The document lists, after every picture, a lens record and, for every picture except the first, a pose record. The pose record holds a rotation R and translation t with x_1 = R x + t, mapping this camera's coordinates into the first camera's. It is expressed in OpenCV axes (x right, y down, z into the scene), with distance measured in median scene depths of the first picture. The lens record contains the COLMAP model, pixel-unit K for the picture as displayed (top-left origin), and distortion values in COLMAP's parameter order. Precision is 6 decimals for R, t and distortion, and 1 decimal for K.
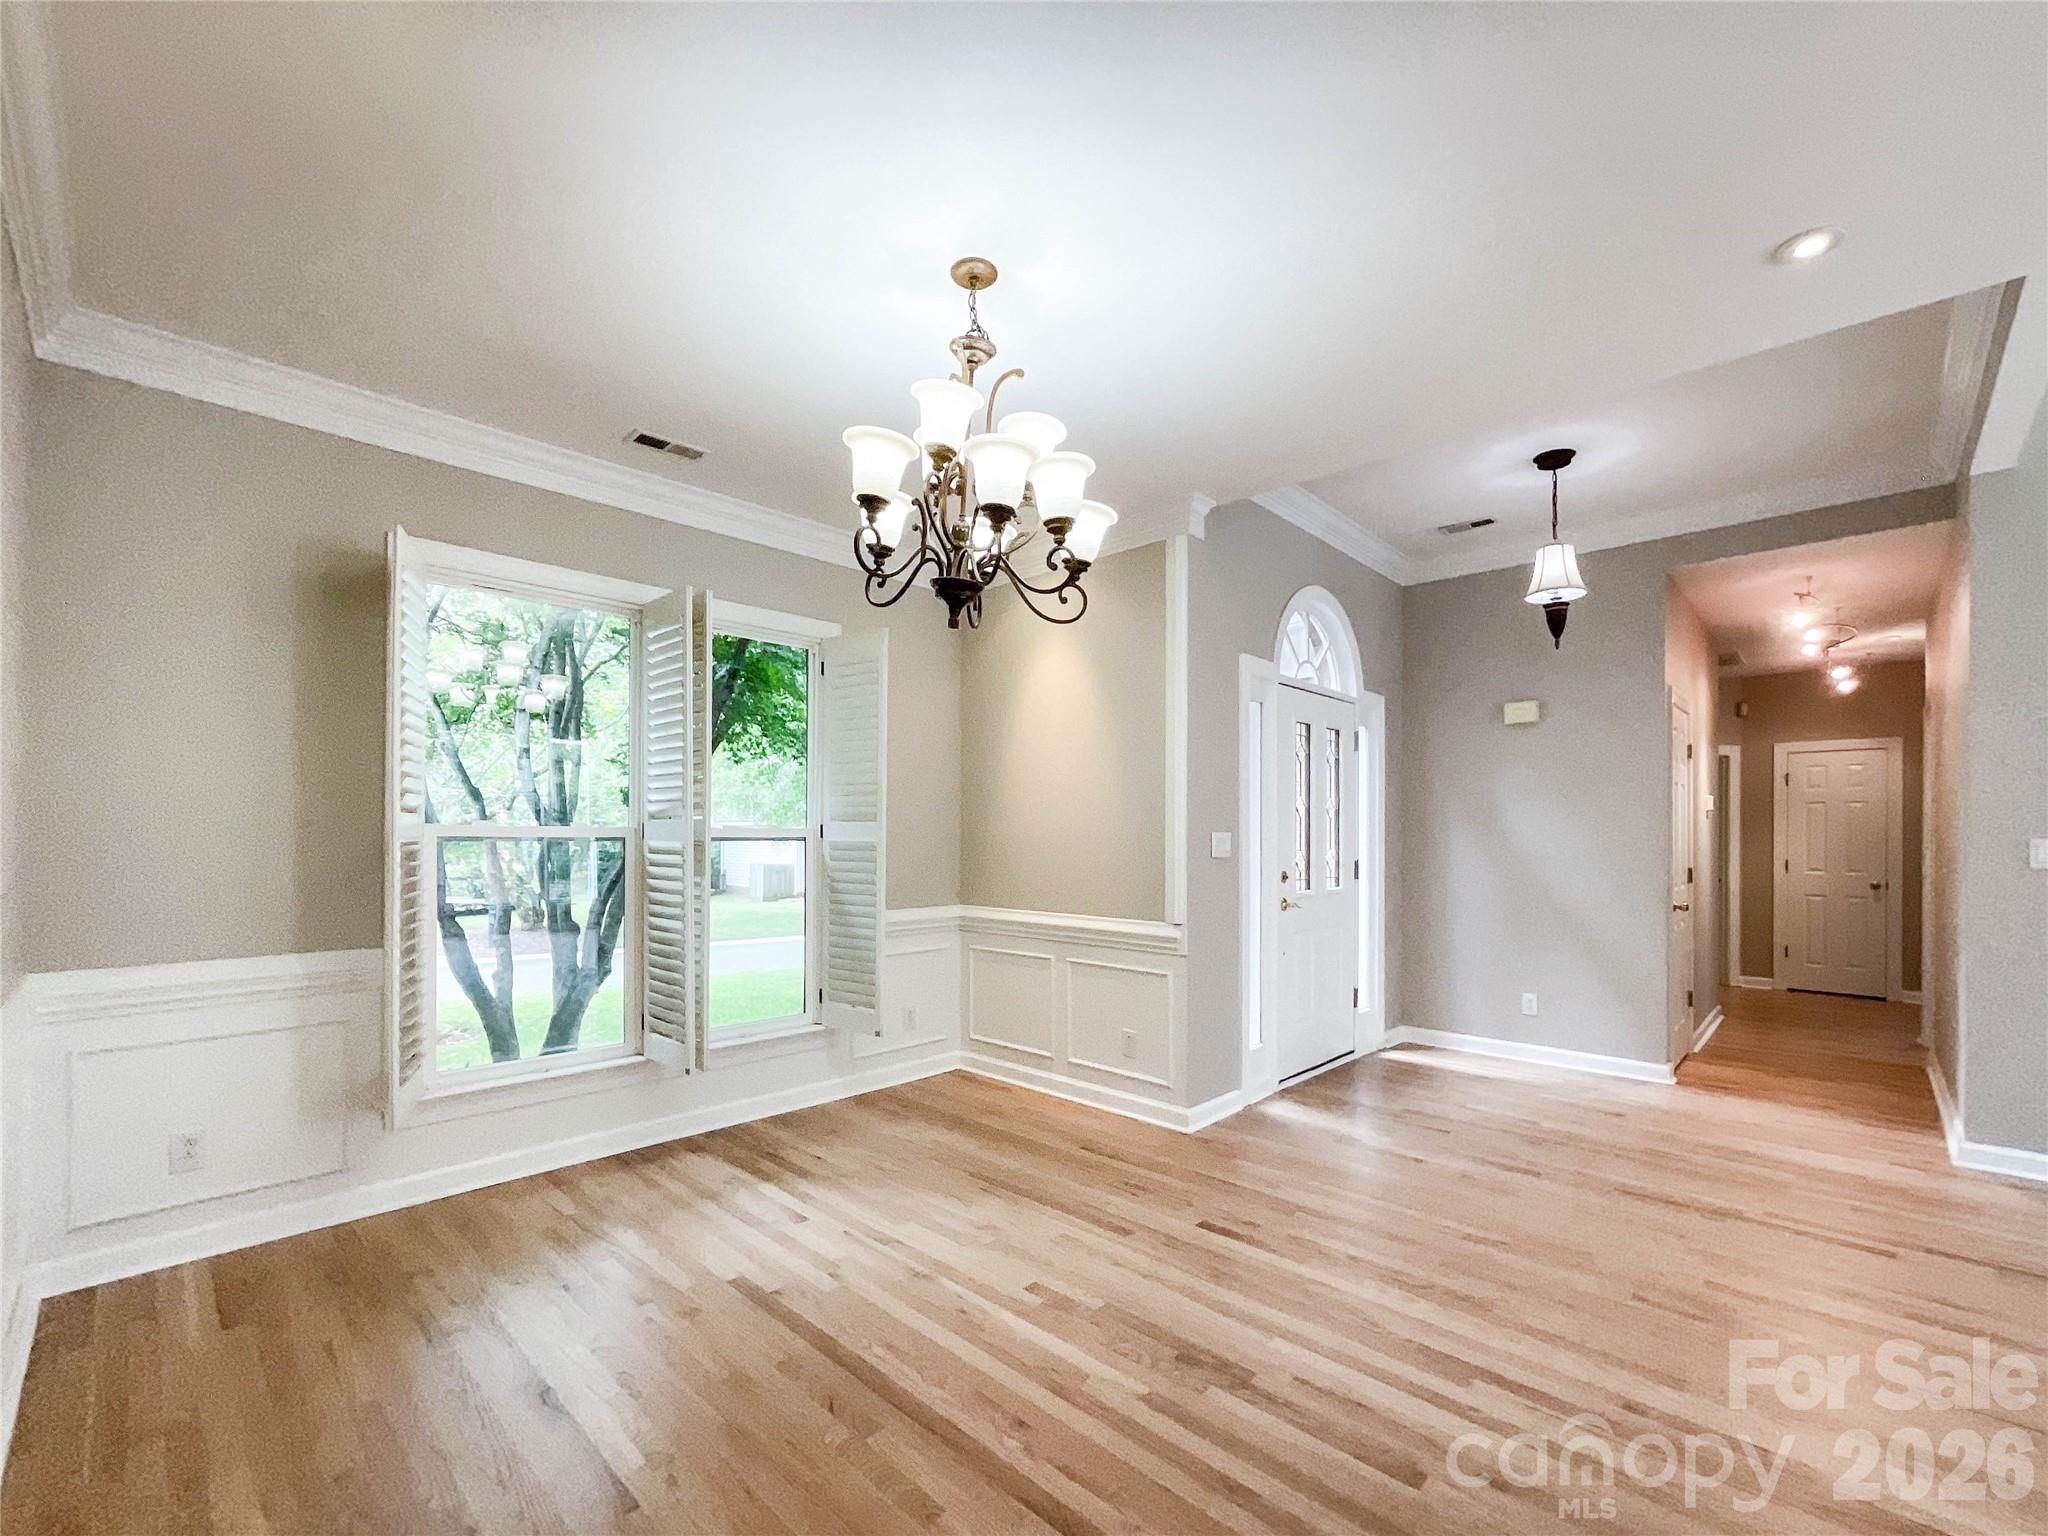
lens RADIAL K [[864.0, 0, 1030.4], [0, 864.0, 835.1], [0, 0, 1]] dist [-0.021016, 0.010283]
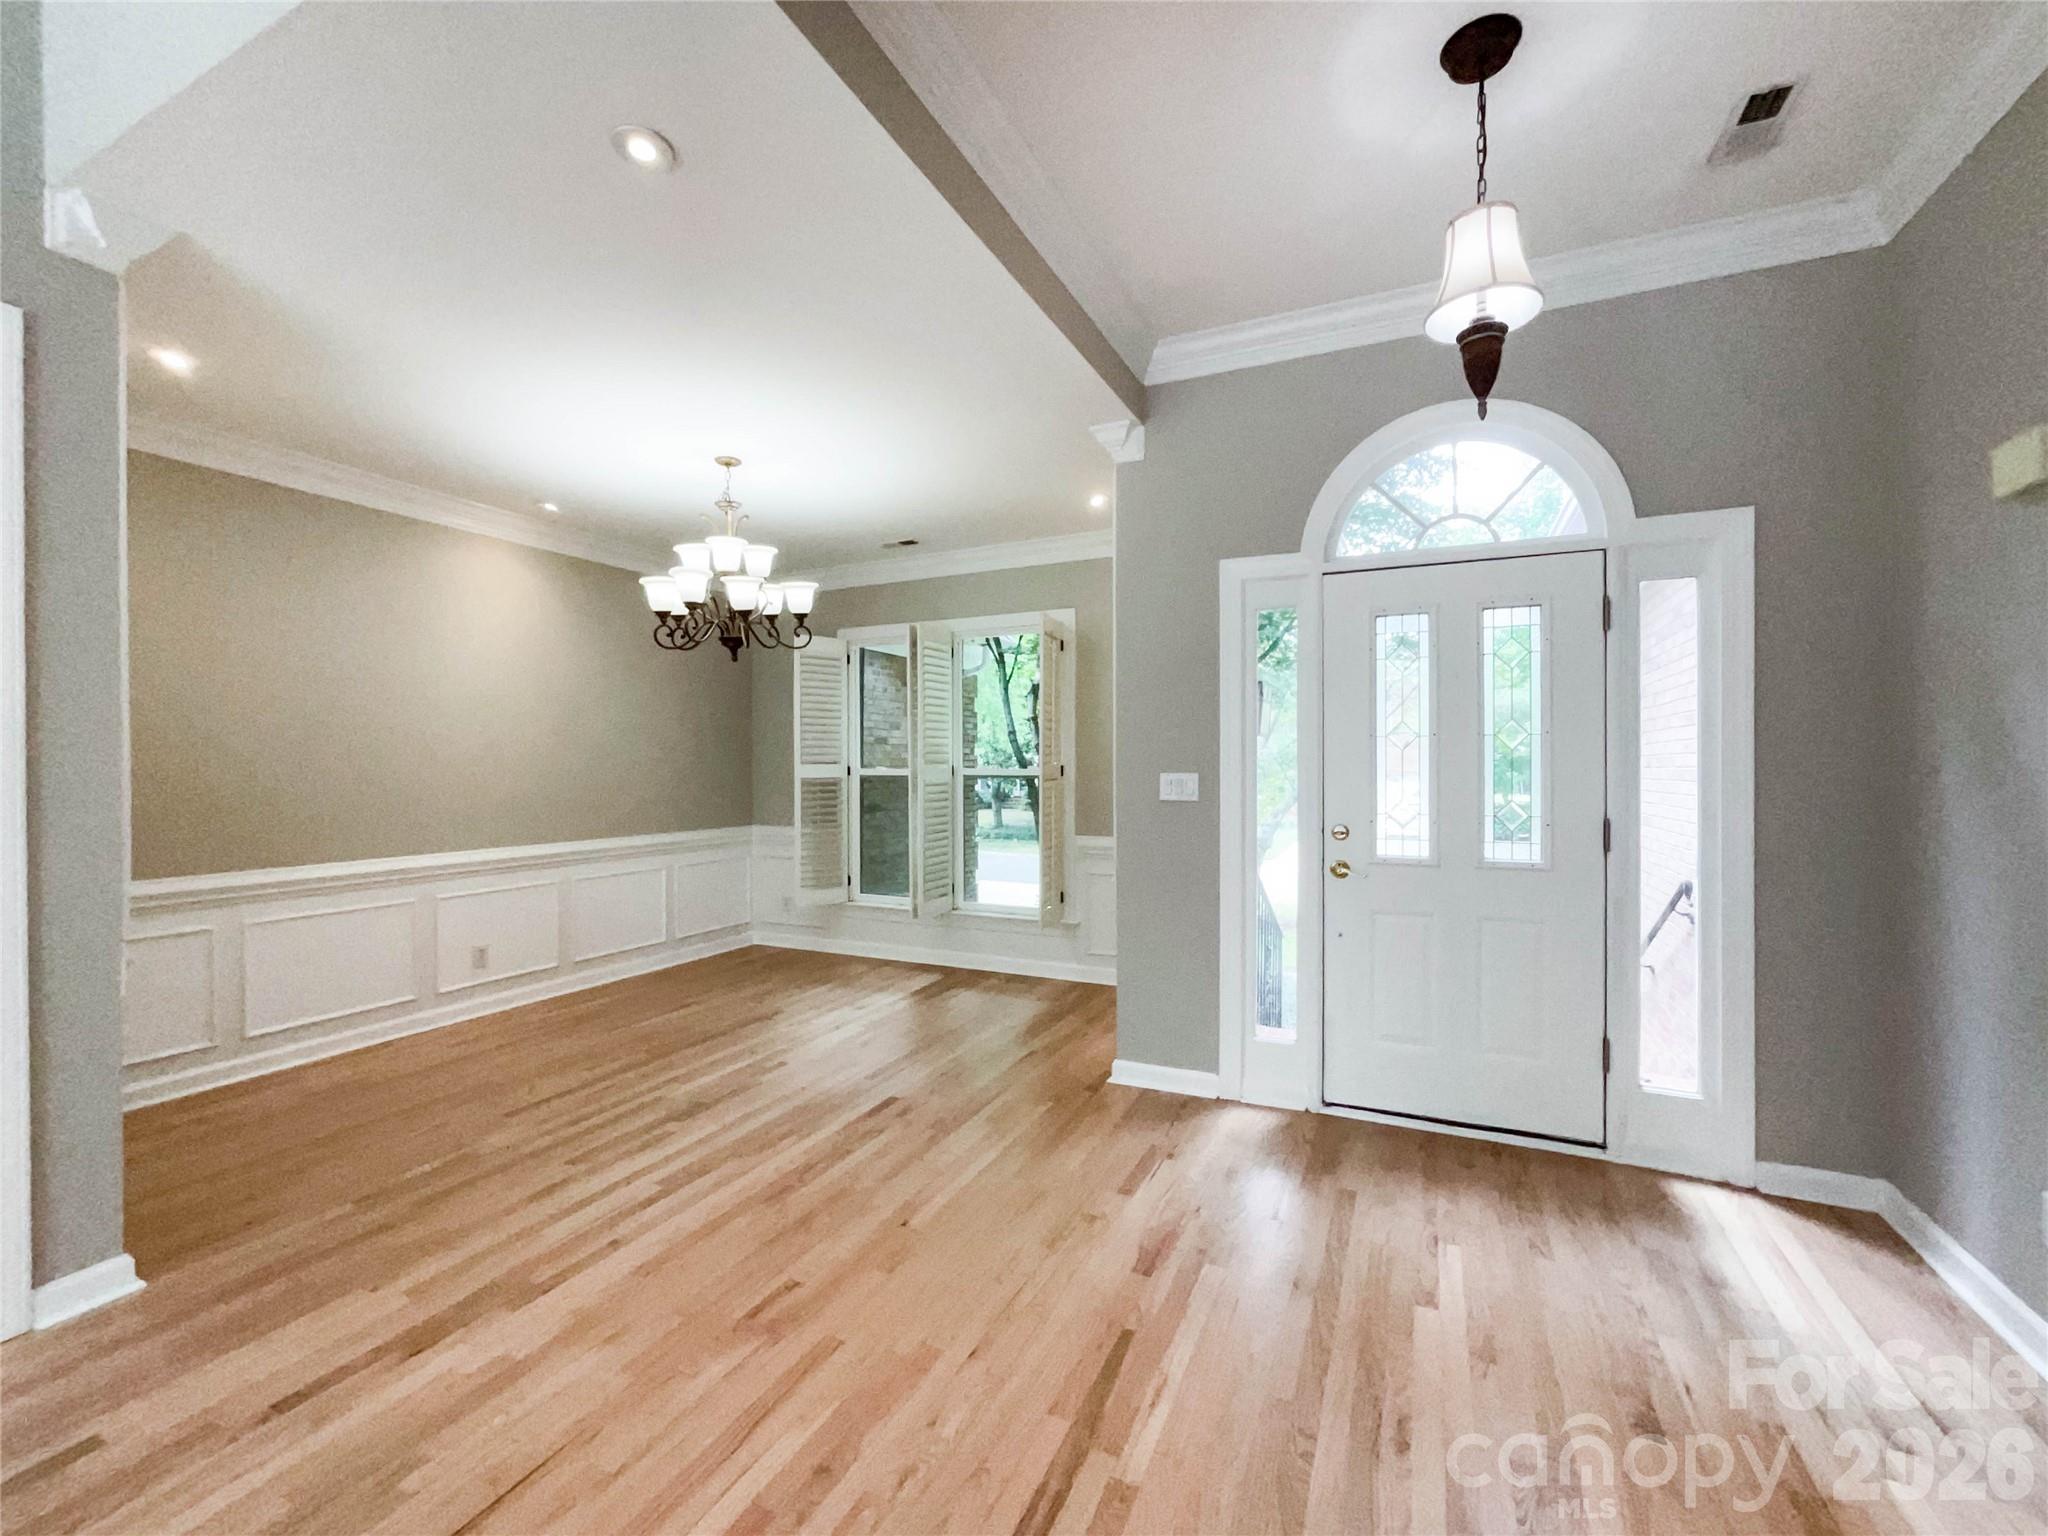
lens RADIAL K [[864.0, 0, 1036.6], [0, 864.0, 765.2], [0, 0, 1]] dist [-0.021016, 0.010283]
pose [[0.320163, -0.003927, -0.947354, 0.908658], [0.006446, 0.999977, -0.001967, -0.008917], [0.947340, -0.005477, 0.320181, 0.515591]]
